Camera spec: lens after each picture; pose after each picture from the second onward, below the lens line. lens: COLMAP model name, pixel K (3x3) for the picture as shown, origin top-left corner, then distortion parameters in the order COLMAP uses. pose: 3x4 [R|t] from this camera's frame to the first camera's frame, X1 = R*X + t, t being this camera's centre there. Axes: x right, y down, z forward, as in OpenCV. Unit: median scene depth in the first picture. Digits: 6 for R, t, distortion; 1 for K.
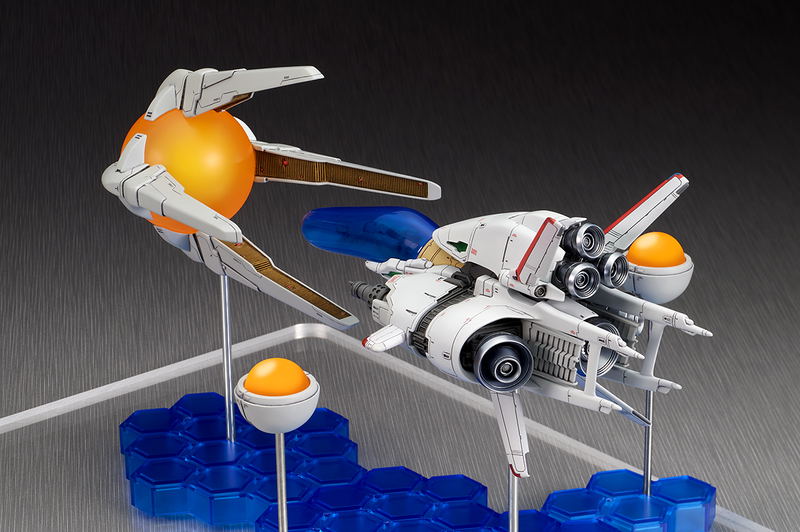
lens RADIAL K [[2469.4, 0, 400.0], [0, 2469.4, 266.0], [0, 0, 1]] dist [-0.013451, 0.654721]
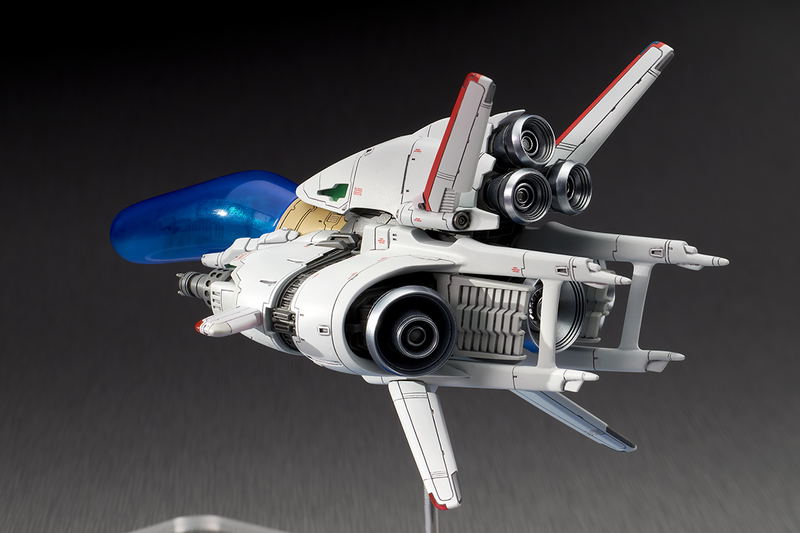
lens RADIAL K [[2469.4, 0, 400.0], [0, 2469.4, 266.5], [0, 0, 1]] dist [-0.013451, 0.654721]
pose [[0.997650, -0.042752, 0.053544, 0.004741], [0.052174, 0.980551, -0.189202, 0.145574], [-0.044414, 0.191551, 0.980477, 0.356705]]
